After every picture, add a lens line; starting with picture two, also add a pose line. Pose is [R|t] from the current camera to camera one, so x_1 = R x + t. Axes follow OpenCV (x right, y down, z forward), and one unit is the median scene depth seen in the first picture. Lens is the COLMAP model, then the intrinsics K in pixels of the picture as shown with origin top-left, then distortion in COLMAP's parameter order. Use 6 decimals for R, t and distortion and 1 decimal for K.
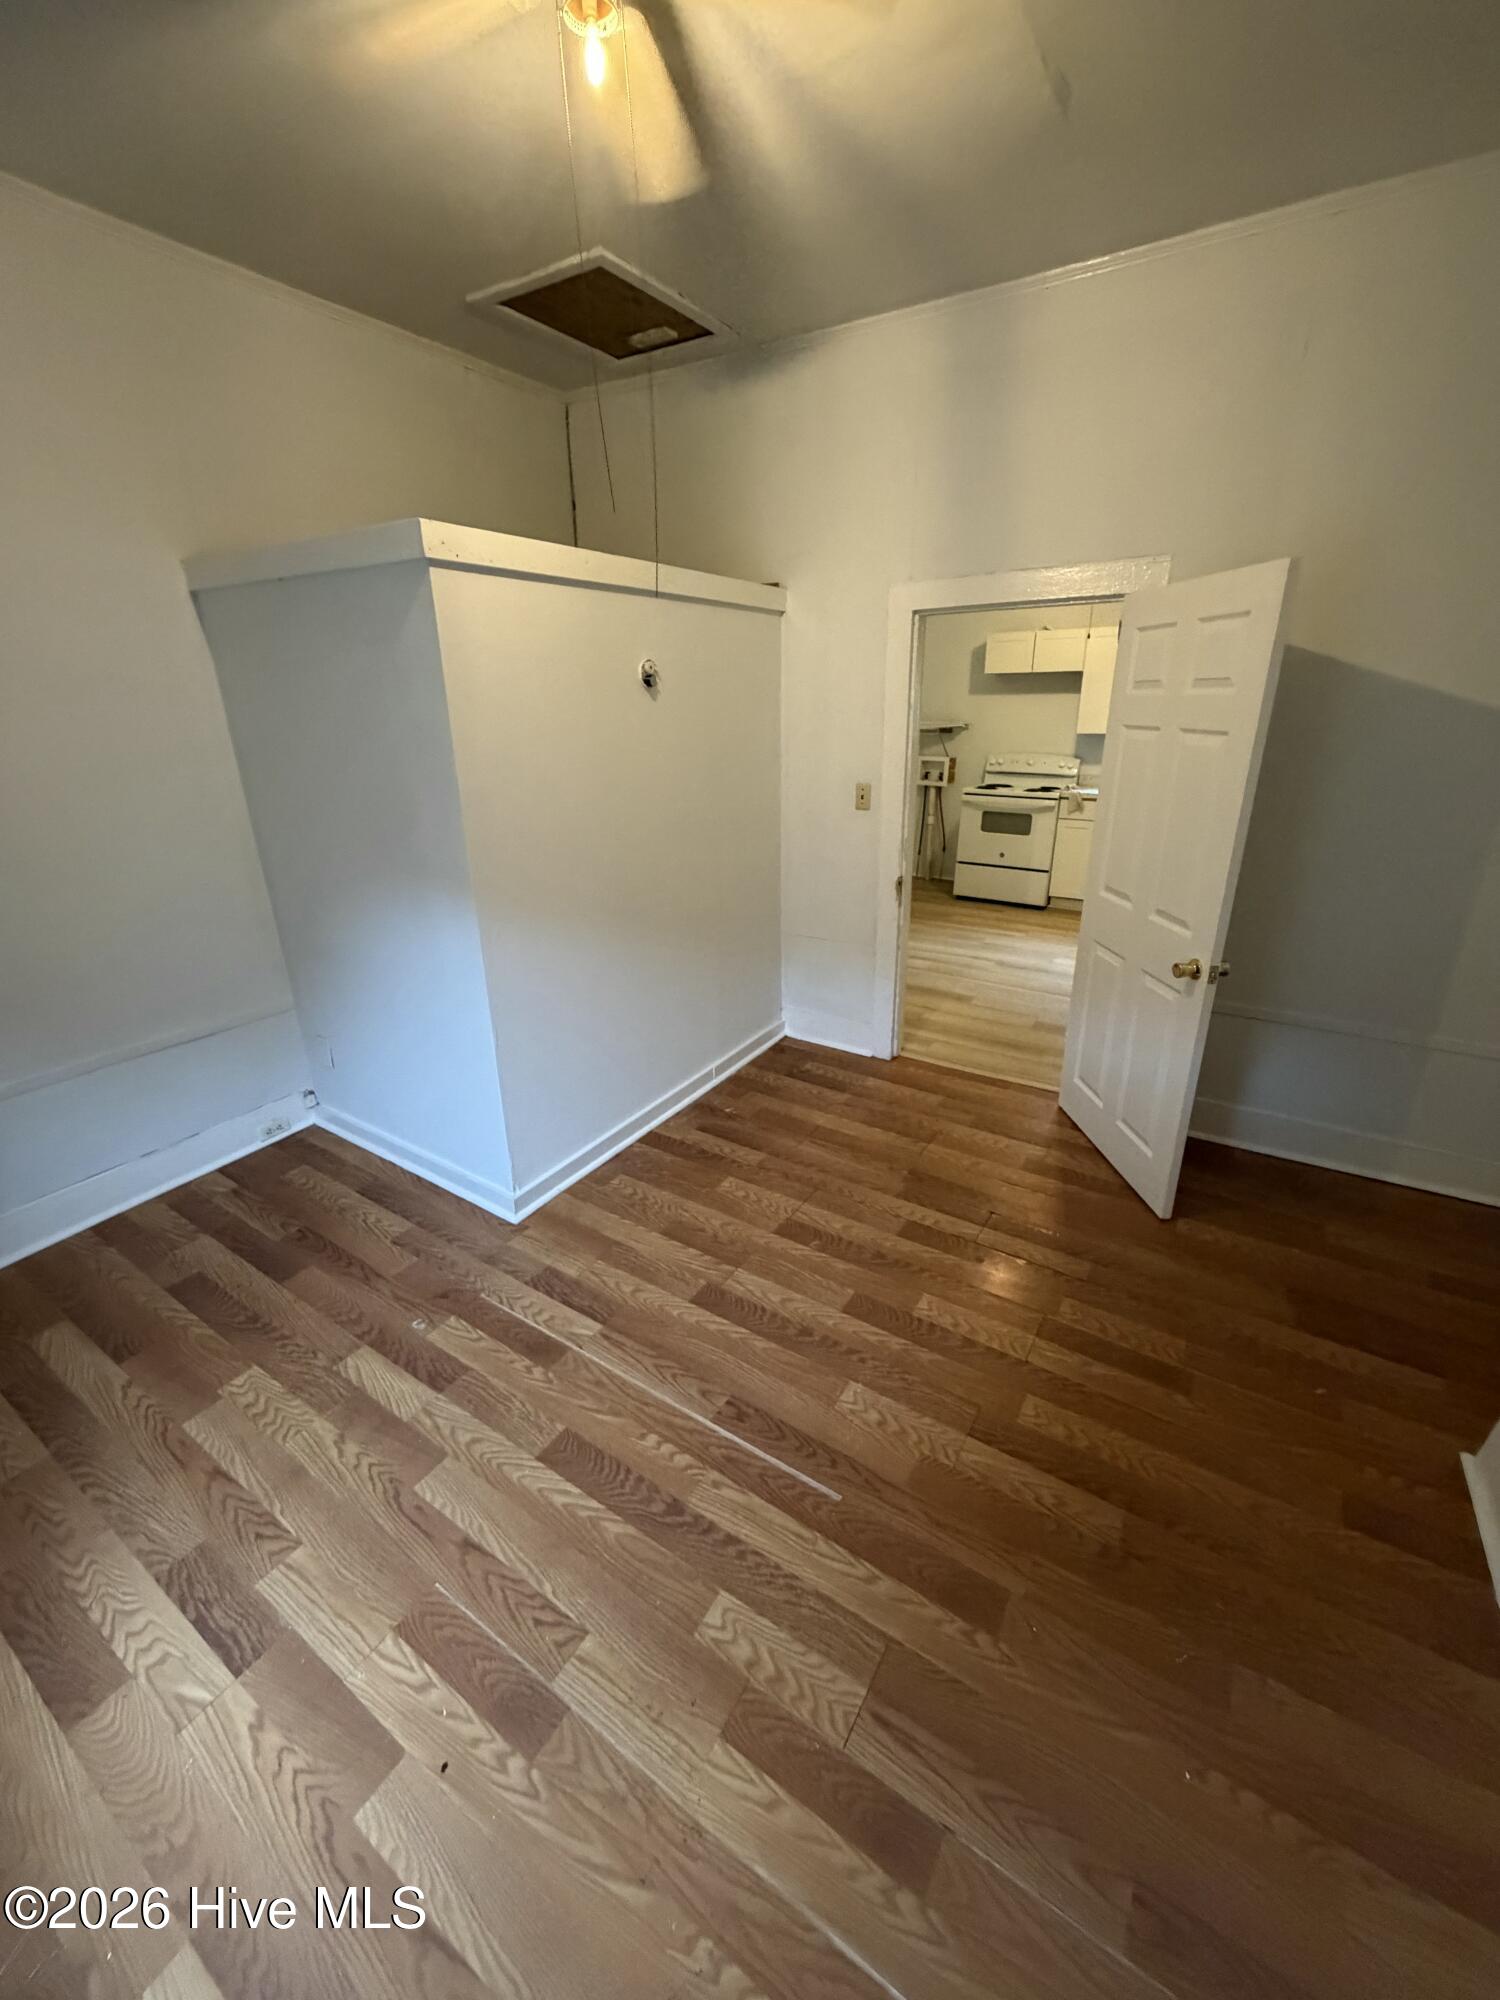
lens RADIAL K [[798.0, 0, 747.5], [0, 798.0, 988.7], [0, 0, 1]] dist [0.000128, -0.000080]
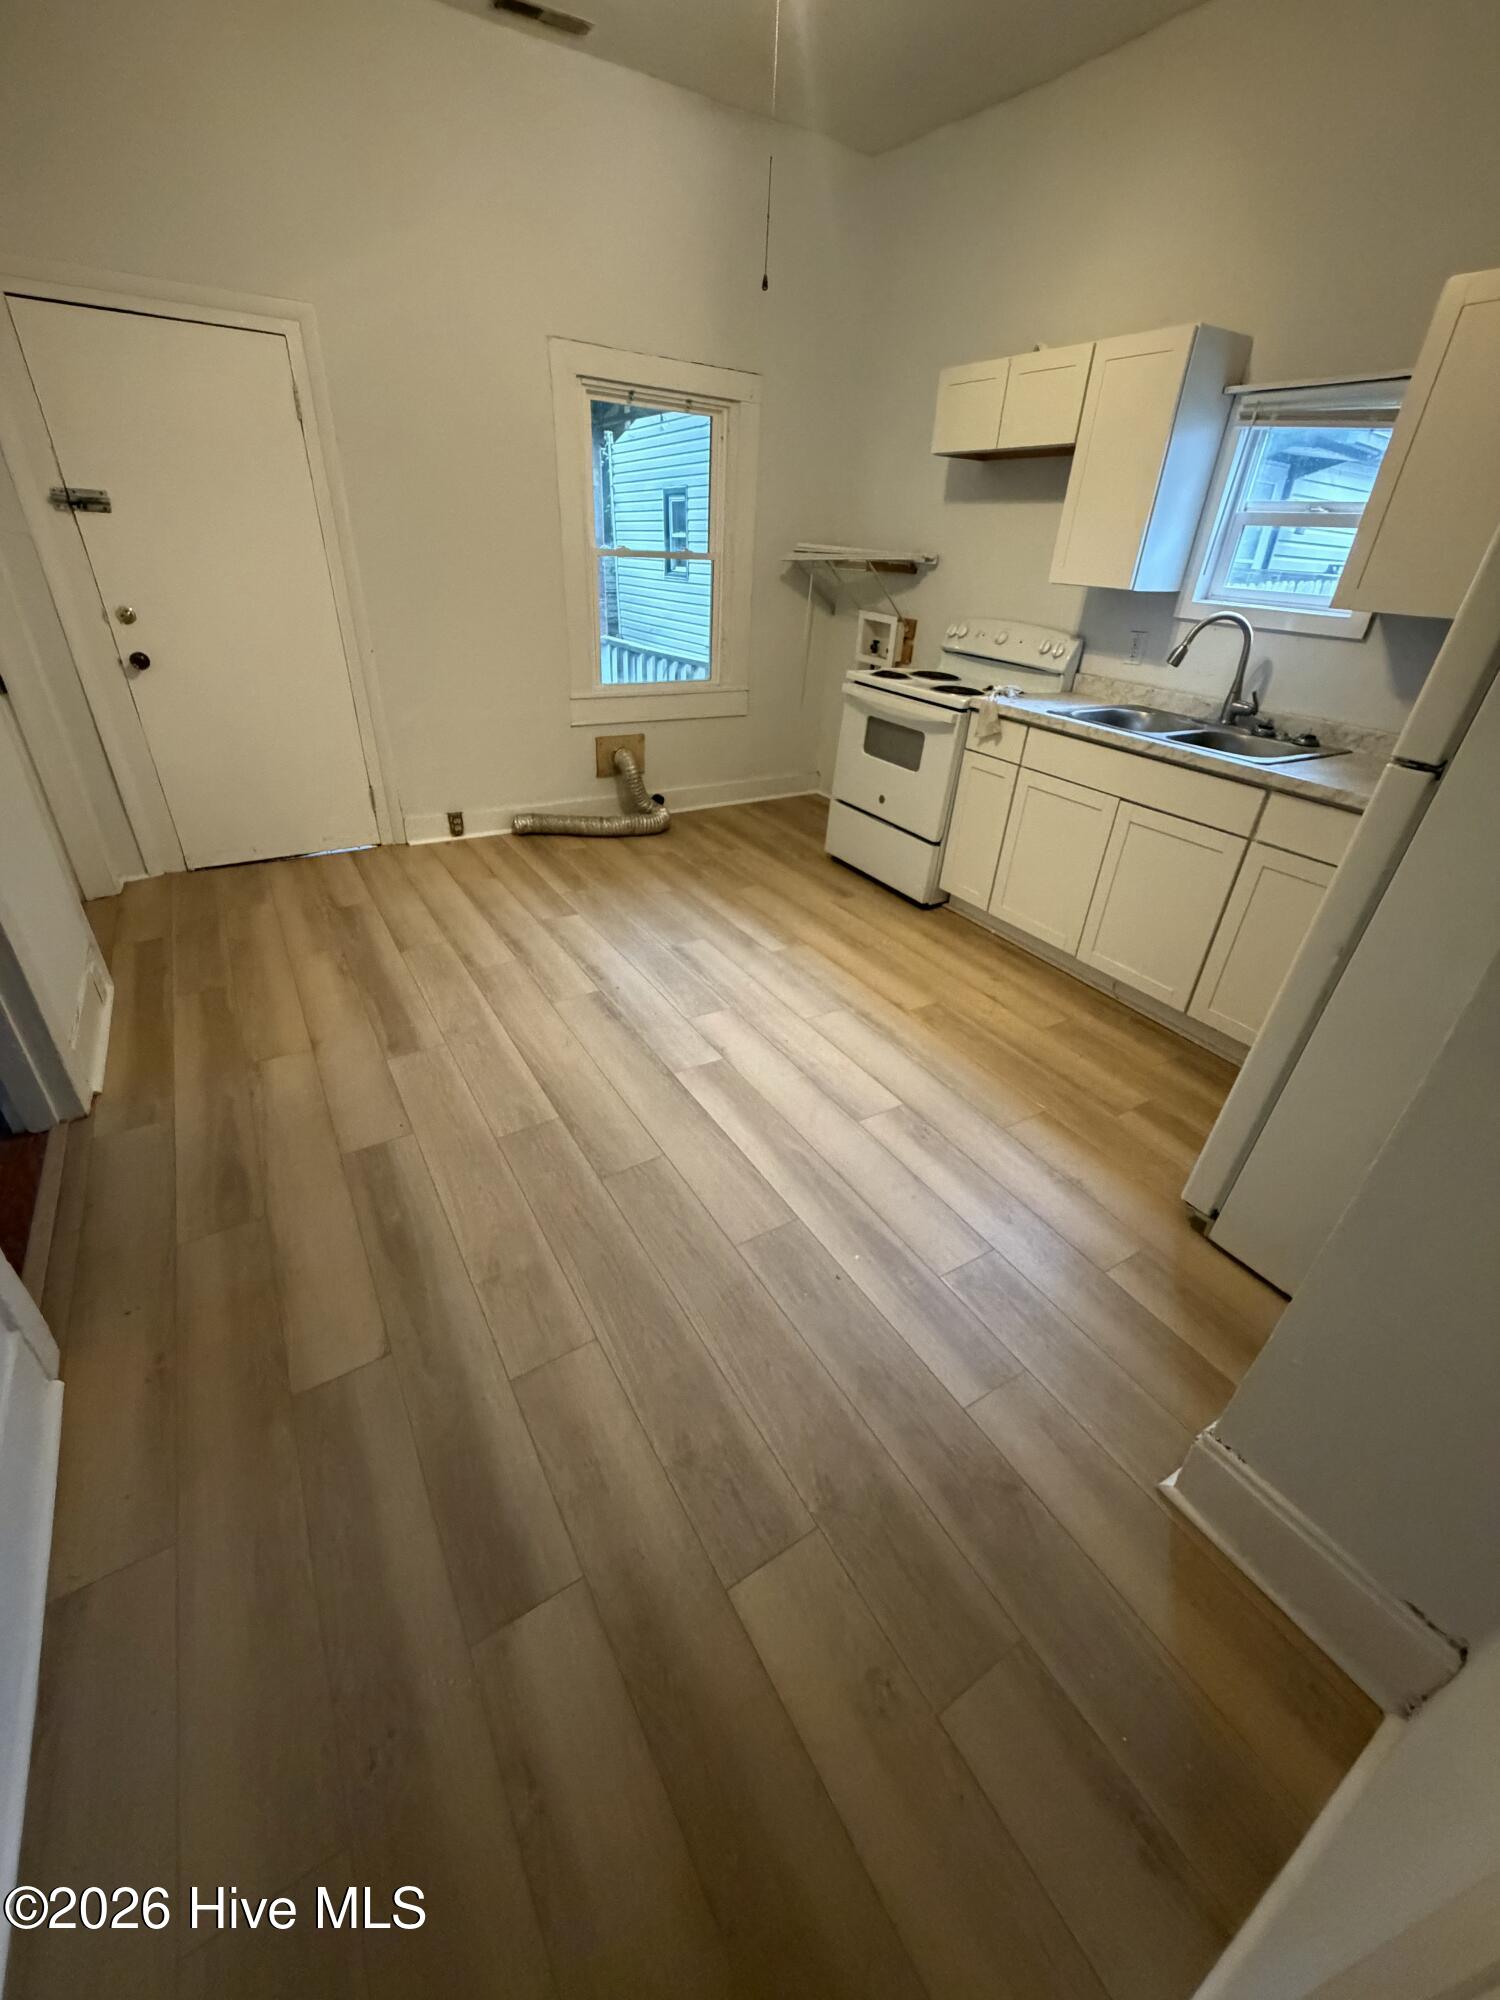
lens RADIAL K [[798.0, 0, 747.5], [0, 798.0, 988.7], [0, 0, 1]] dist [0.000128, -0.000080]
pose [[0.898547, 0.265614, -0.349376, 1.220199], [-0.210998, 0.959475, 0.186784, -0.323523], [0.384829, -0.094116, 0.918177, 1.112054]]
